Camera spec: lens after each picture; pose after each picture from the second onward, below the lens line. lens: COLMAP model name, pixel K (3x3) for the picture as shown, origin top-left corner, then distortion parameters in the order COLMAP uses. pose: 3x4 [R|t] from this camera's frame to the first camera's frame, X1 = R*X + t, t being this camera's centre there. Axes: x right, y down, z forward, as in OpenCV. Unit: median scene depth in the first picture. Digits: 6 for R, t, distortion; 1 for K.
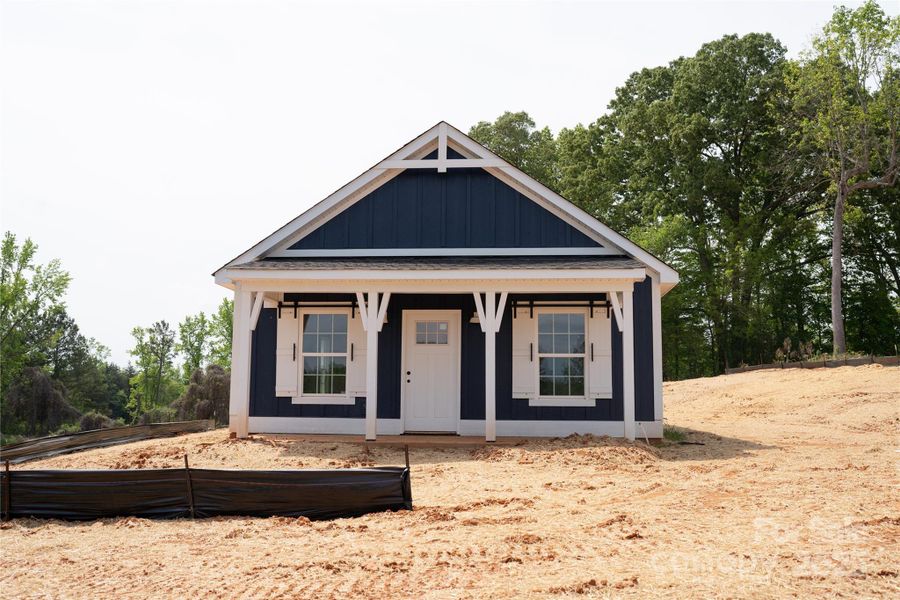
lens RADIAL K [[861.5, 0, 450.0], [0, 861.5, 300.0], [0, 0, 1]] dist [-0.027626, 0.006336]
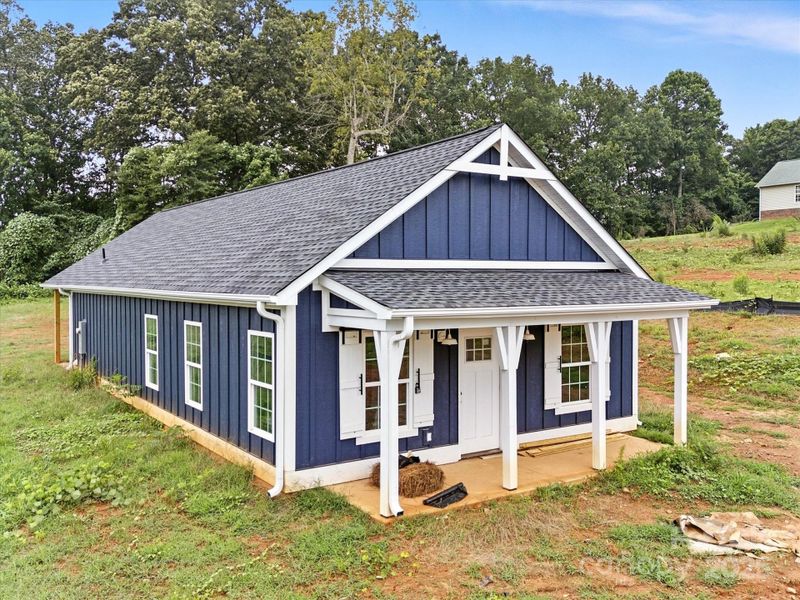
lens RADIAL K [[715.6, 0, 400.0], [0, 715.6, 300.0], [0, 0, 1]] dist [0.117859, -0.236557]
pose [[0.775032, -0.029864, 0.631216, -0.587912], [-0.065023, 0.989812, 0.126668, -0.110950], [-0.628567, -0.139216, 0.765194, 0.455298]]
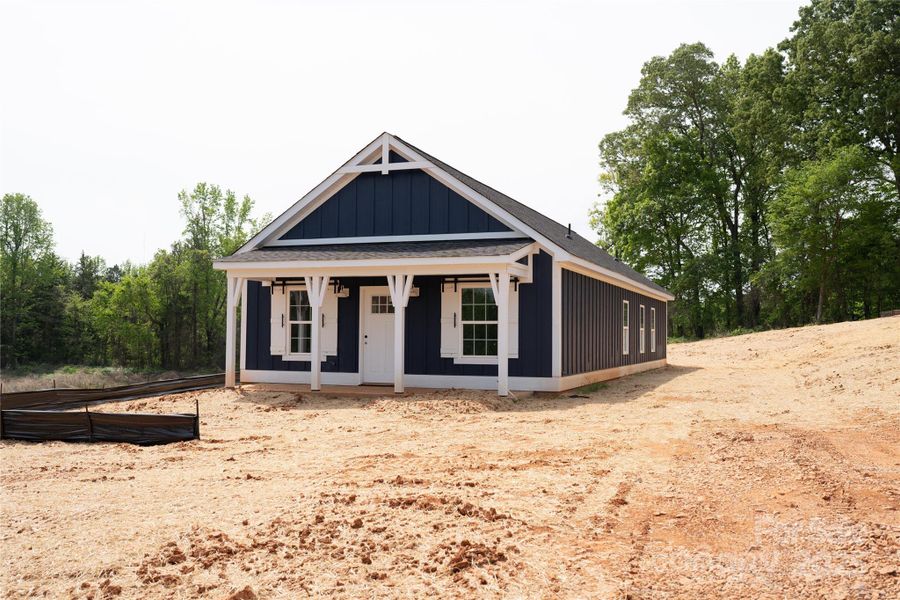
lens RADIAL K [[876.7, 0, 437.1], [0, 876.7, 287.6], [0, 0, 1]] dist [-0.012110, 0.024310]
pose [[0.961645, -0.015747, -0.273844, 0.400998], [0.031932, 0.997990, 0.054745, -0.052872], [0.272431, -0.061390, 0.960215, -0.192518]]
